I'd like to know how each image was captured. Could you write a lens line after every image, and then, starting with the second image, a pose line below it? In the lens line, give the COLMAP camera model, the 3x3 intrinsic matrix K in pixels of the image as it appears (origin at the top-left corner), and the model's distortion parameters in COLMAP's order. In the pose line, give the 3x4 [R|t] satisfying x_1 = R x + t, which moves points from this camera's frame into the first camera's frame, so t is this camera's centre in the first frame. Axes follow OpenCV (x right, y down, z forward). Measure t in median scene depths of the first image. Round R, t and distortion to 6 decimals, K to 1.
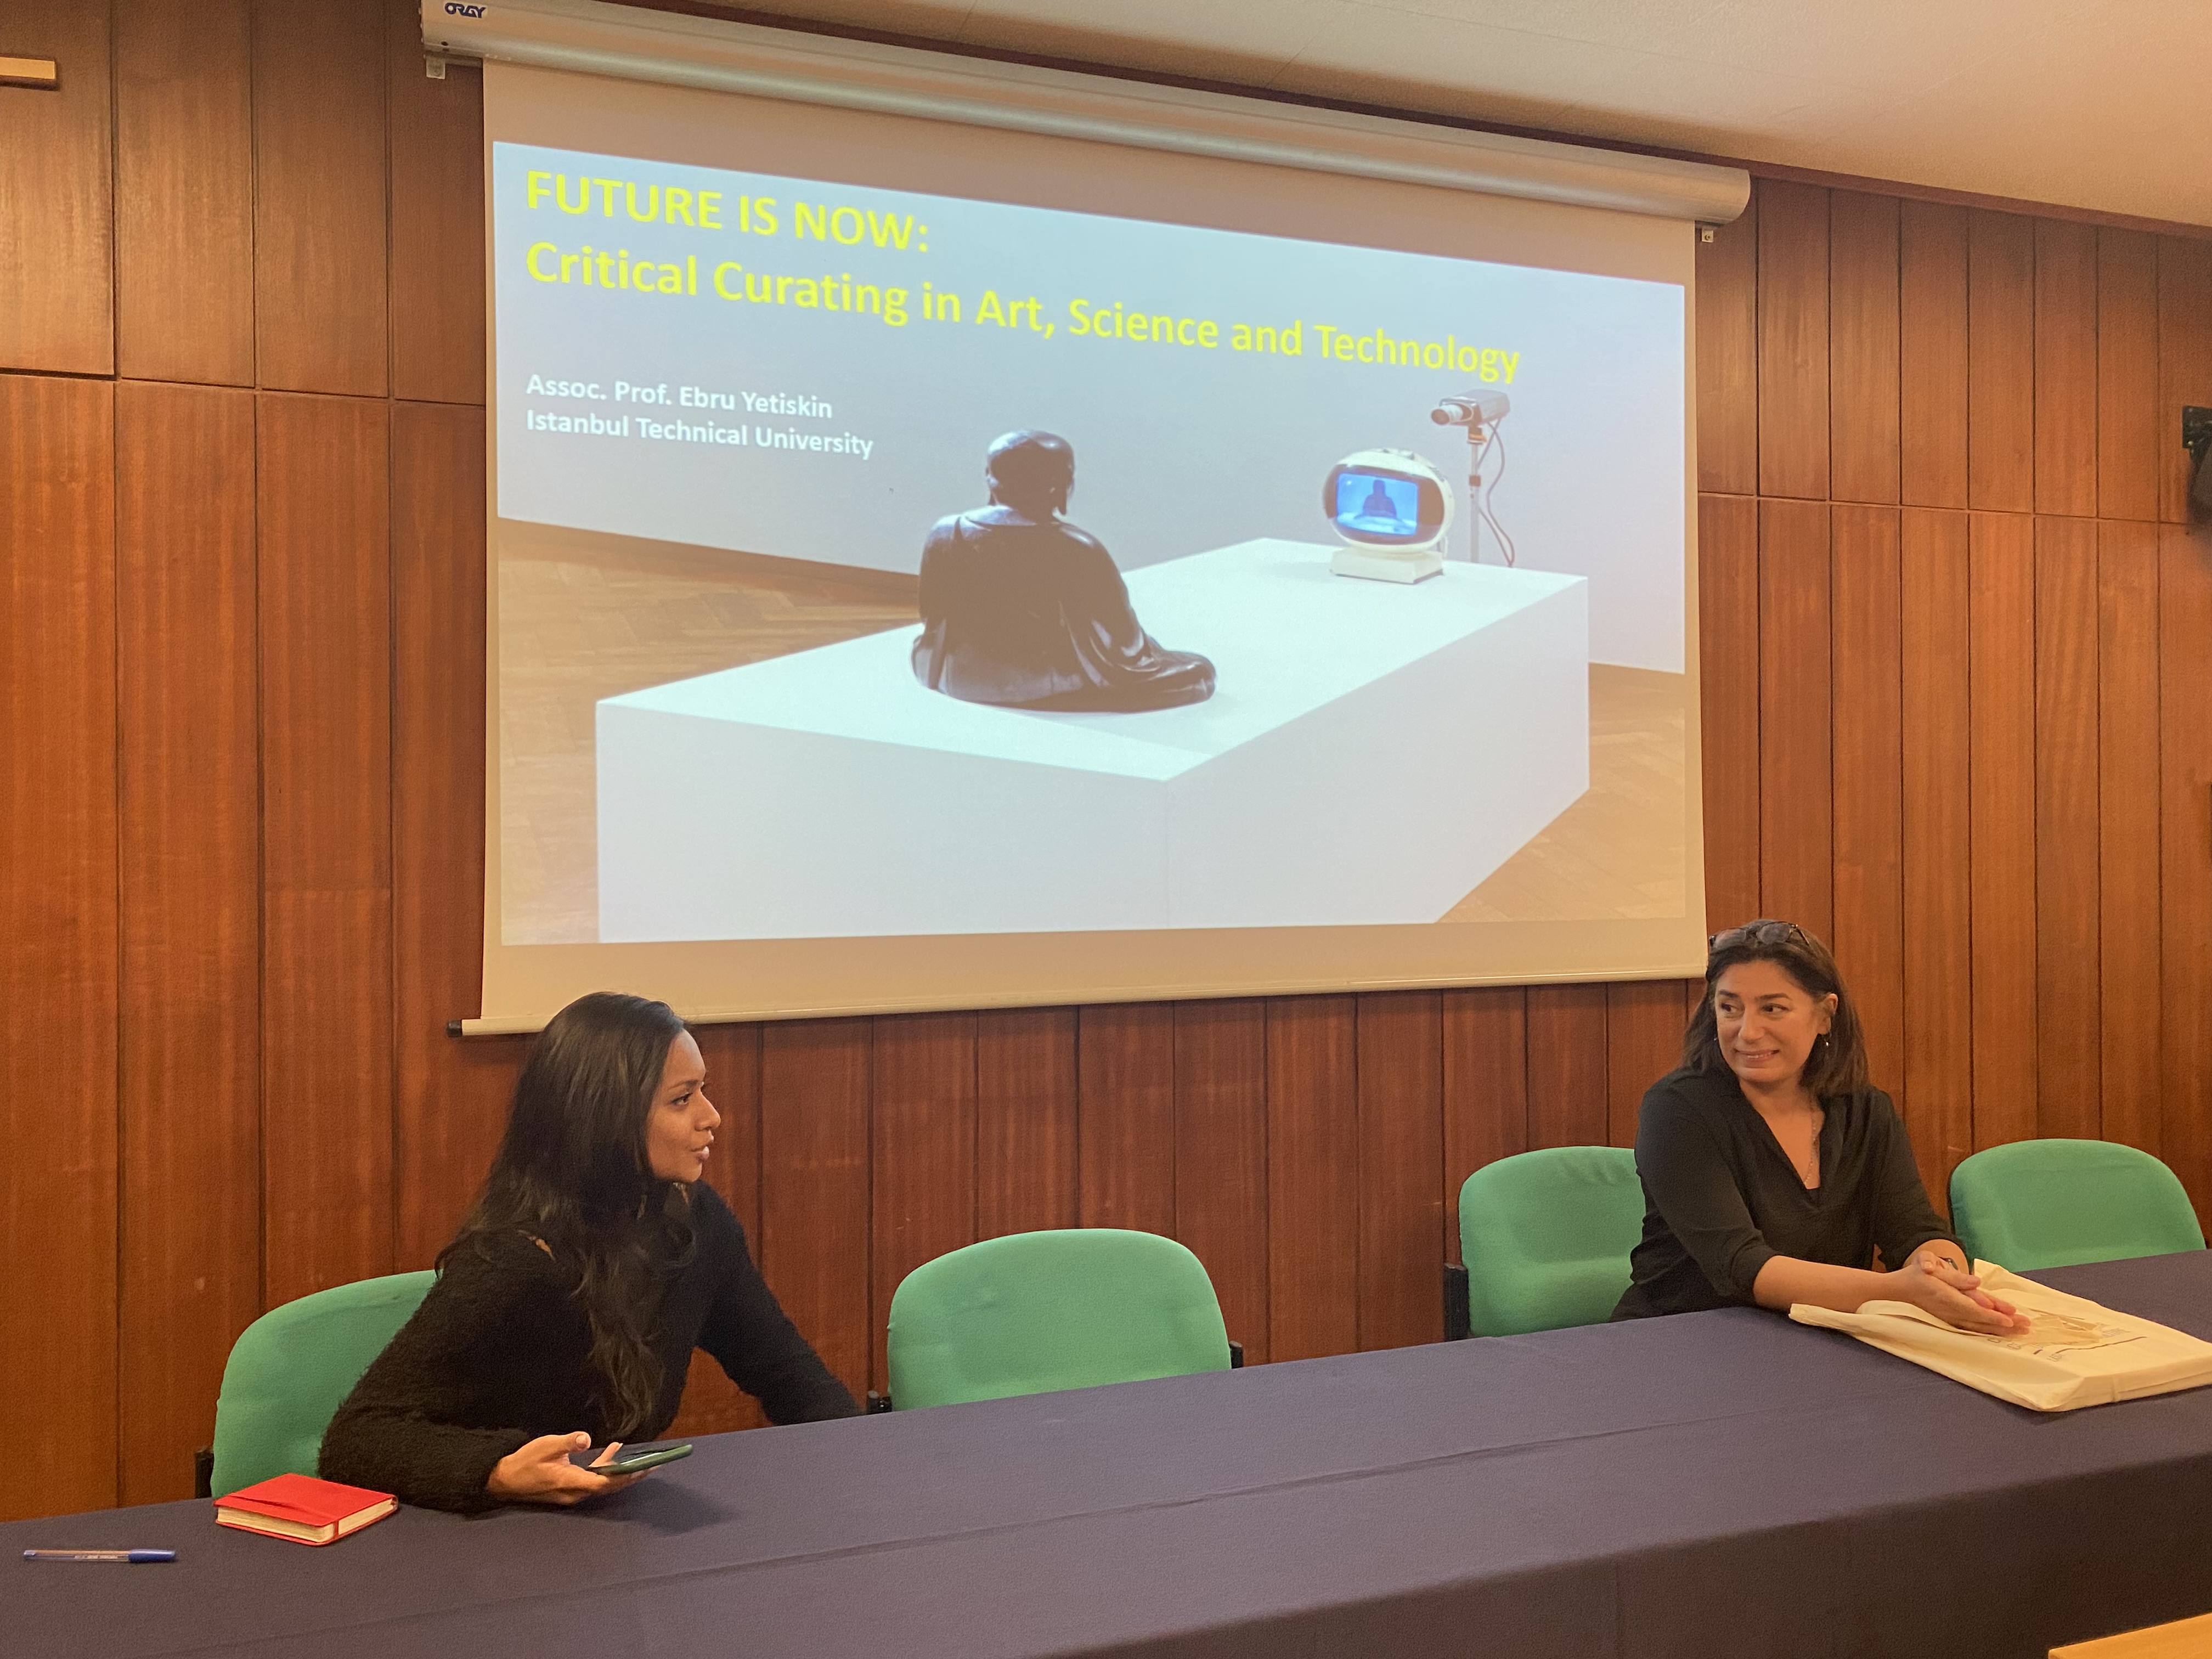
lens RADIAL K [[1694.0, 0, 1058.0], [0, 1694.0, 826.9], [0, 0, 1]] dist [0.090989, -0.187529]
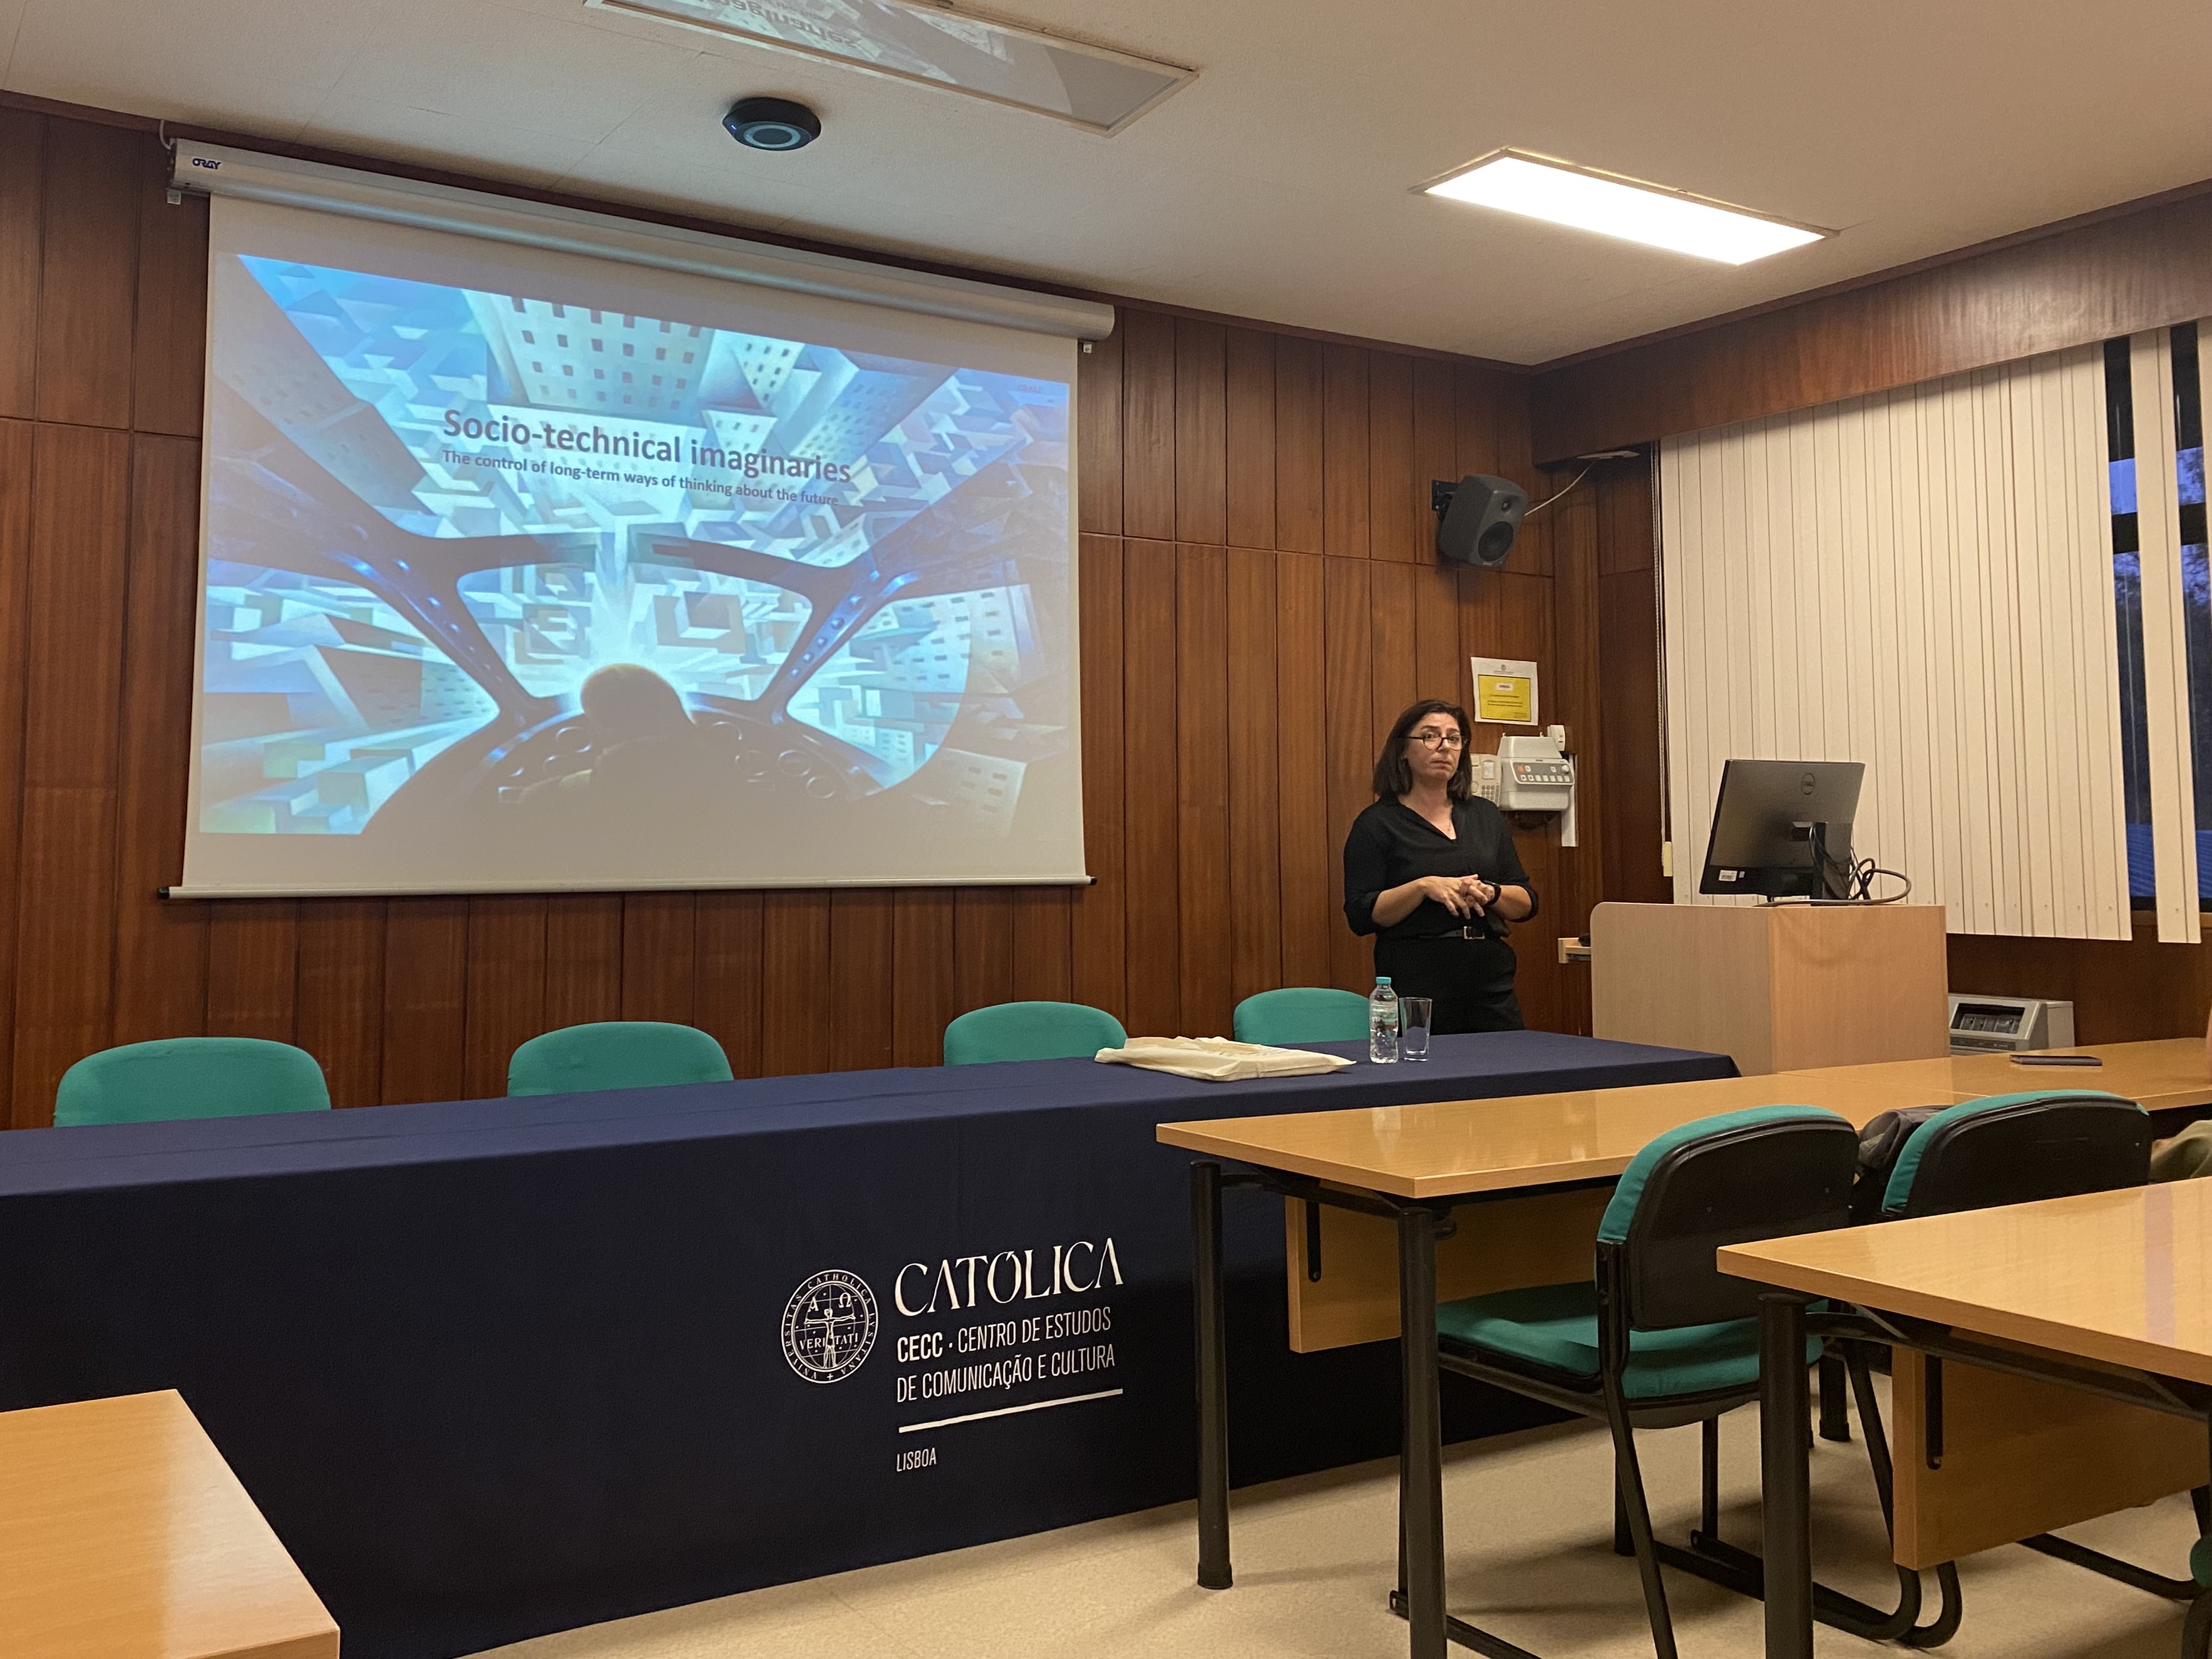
lens RADIAL K [[1693.9, 0, 1058.0], [0, 1693.9, 826.9], [0, 0, 1]] dist [0.090989, -0.187529]
pose [[0.954886, 0.009980, 0.296805, -0.051503], [-0.016249, 0.999694, 0.018664, 0.018823], [-0.296528, -0.022645, 0.954756, -0.331583]]
